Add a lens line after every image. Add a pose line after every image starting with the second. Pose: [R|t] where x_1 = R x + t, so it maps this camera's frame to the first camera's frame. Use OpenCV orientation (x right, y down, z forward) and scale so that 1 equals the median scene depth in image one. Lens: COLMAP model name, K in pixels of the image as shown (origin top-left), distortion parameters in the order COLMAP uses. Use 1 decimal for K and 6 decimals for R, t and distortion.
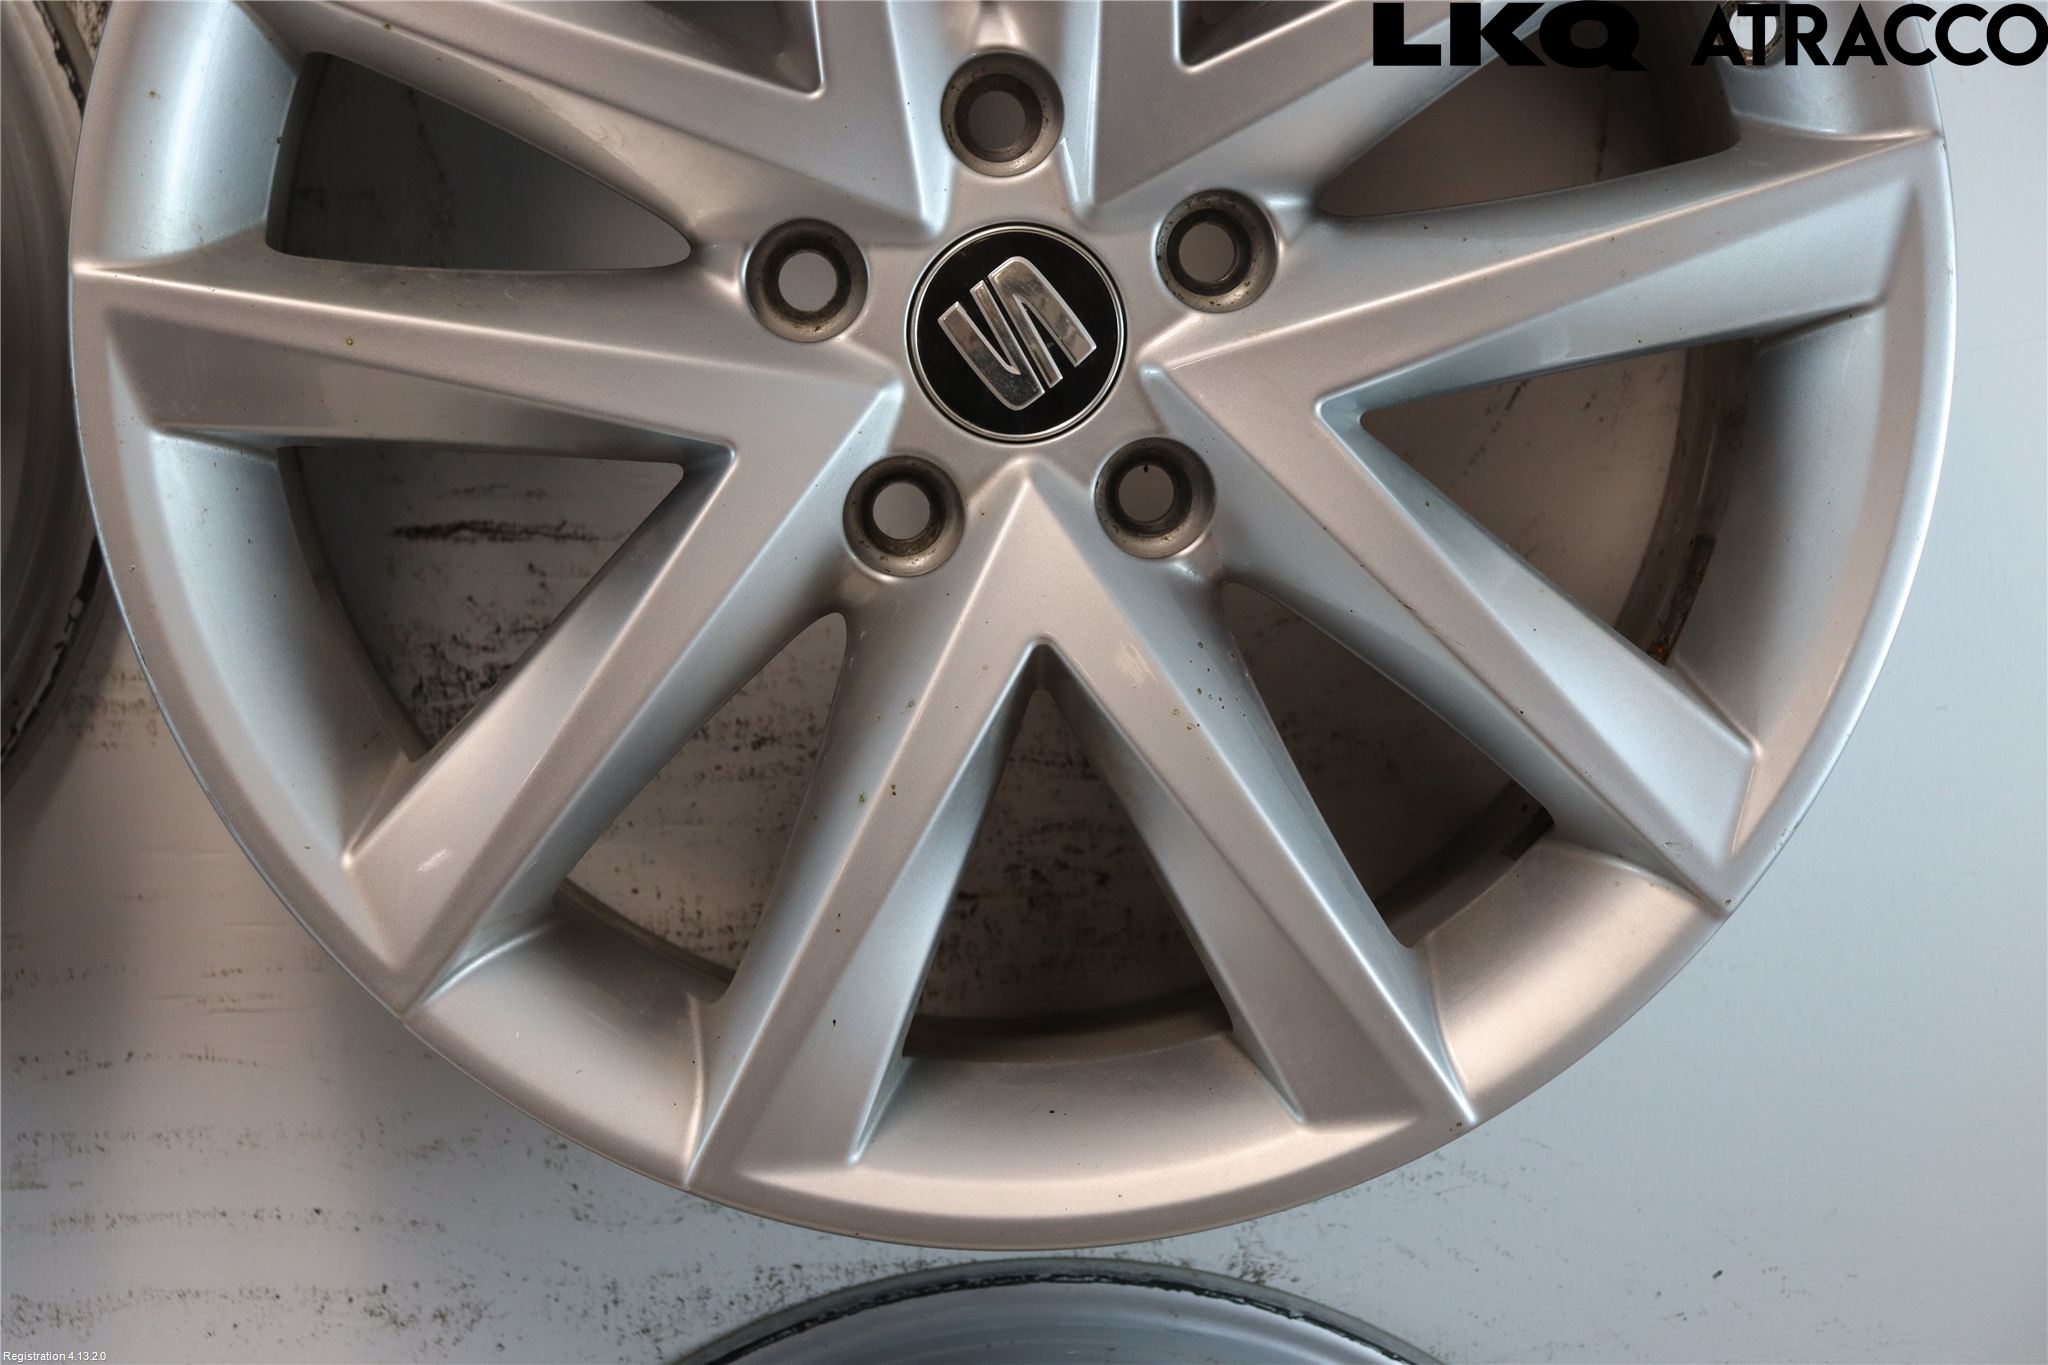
lens RADIAL K [[3710.7, 0, 1009.0], [0, 3710.7, 686.4], [0, 0, 1]] dist [0.166336, 0.340248]
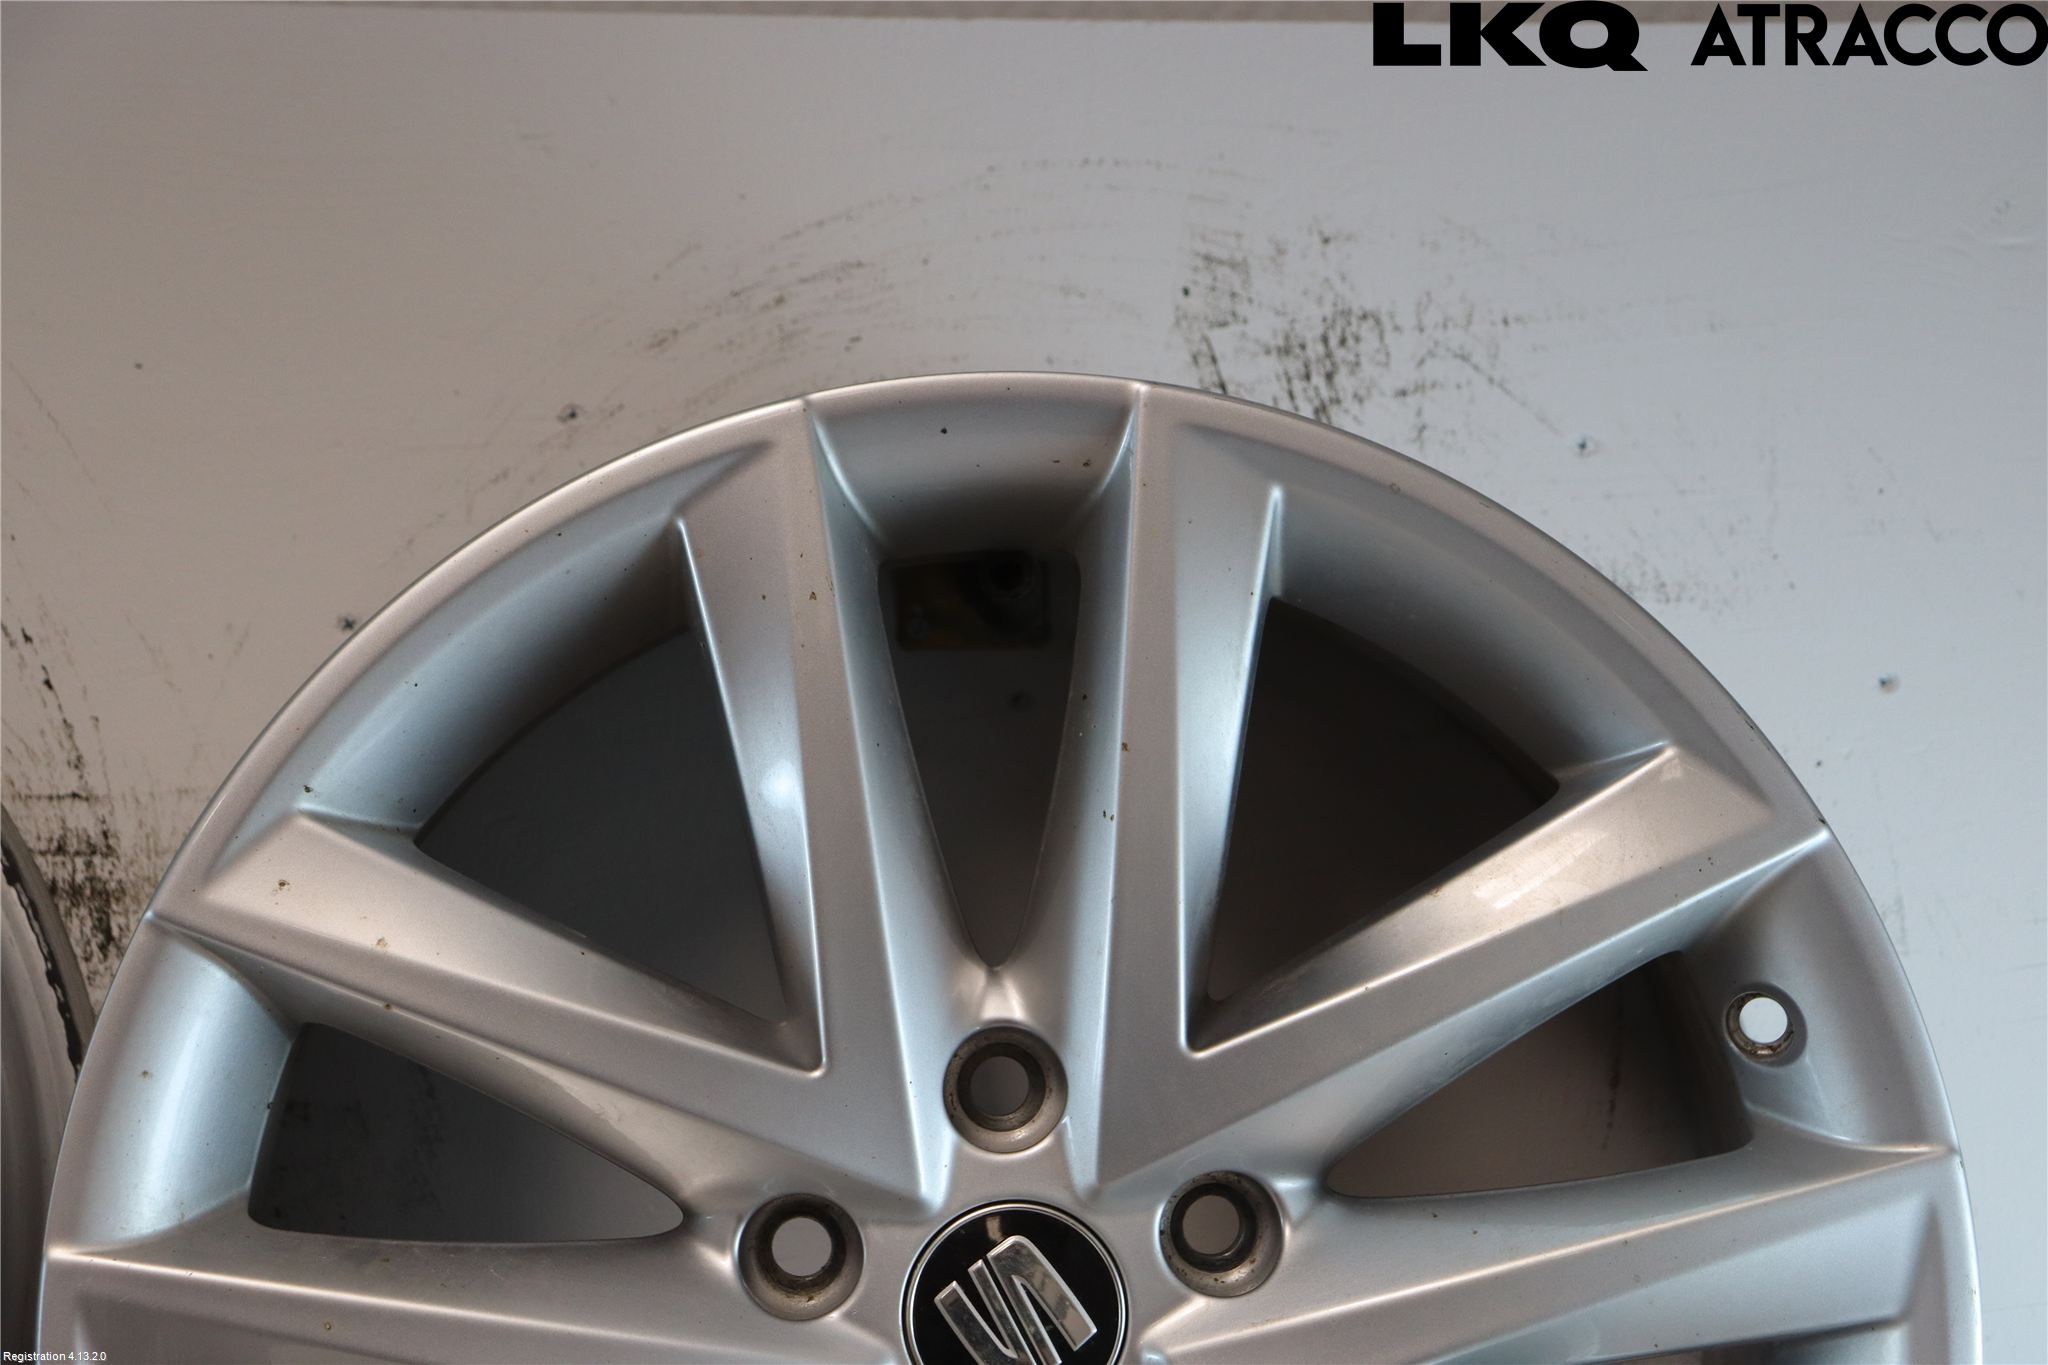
lens RADIAL K [[3902.9, 0, 1020.4], [0, 3902.9, 693.9], [0, 0, 1]] dist [0.189577, 0.470660]
pose [[0.999746, 0.022358, 0.002862, -0.003050], [-0.021608, 0.986768, -0.160690, -0.089559], [-0.006417, 0.160587, 0.987001, -0.038370]]
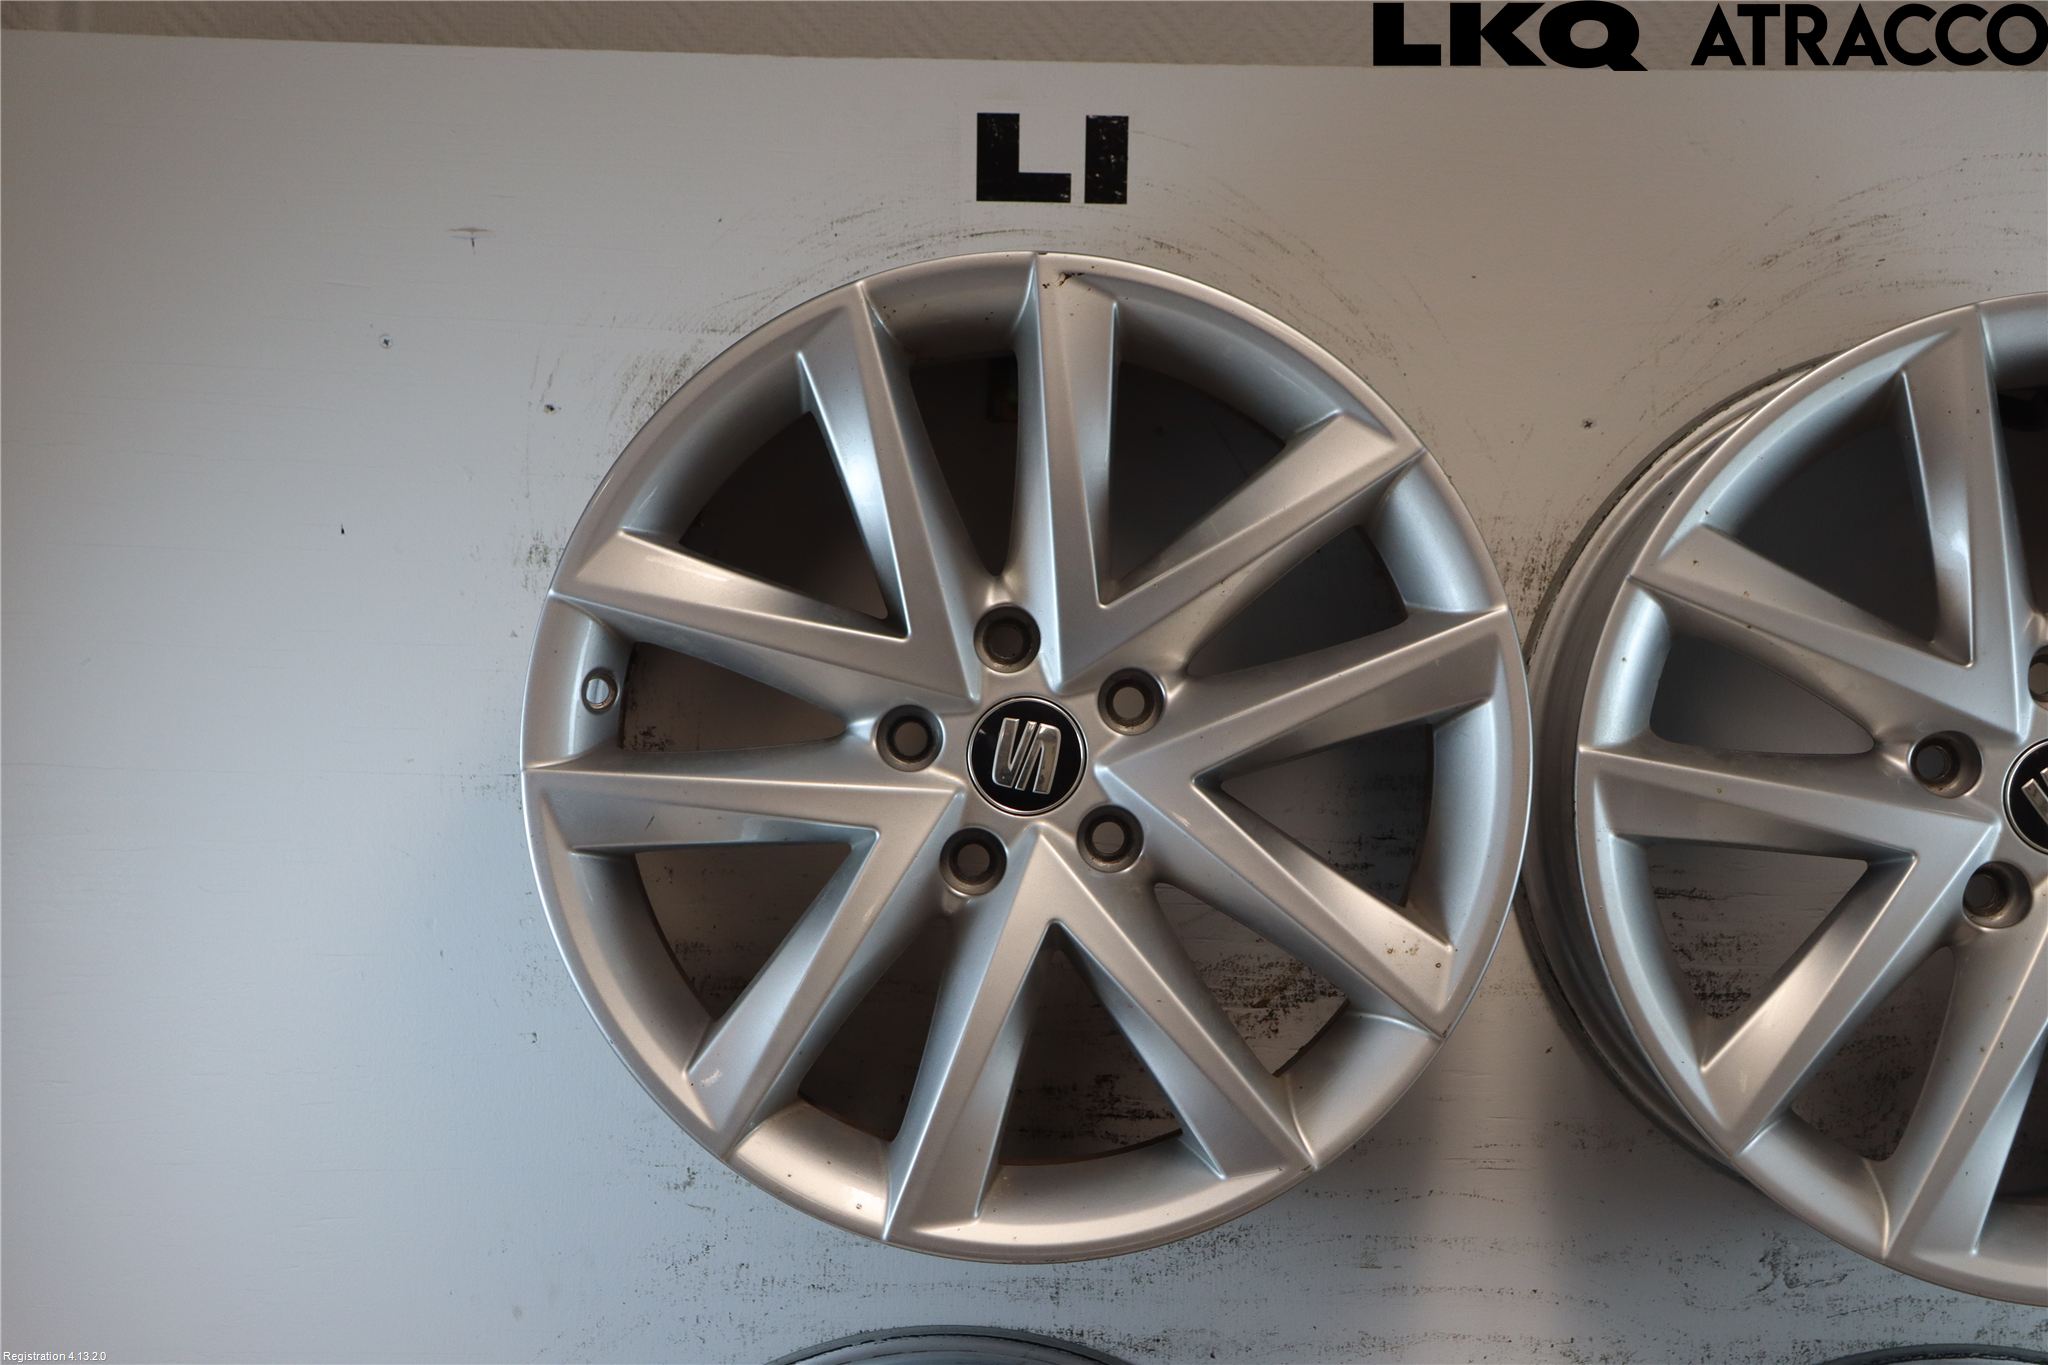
lens RADIAL K [[3508.2, 0, 1025.3], [0, 3508.2, 701.0], [0, 0, 1]] dist [0.160103, 0.281479]
pose [[0.999400, 0.033916, -0.007091, -0.492009], [-0.034444, 0.994709, -0.096784, 0.044492], [0.003771, 0.096970, 0.995280, -0.738282]]
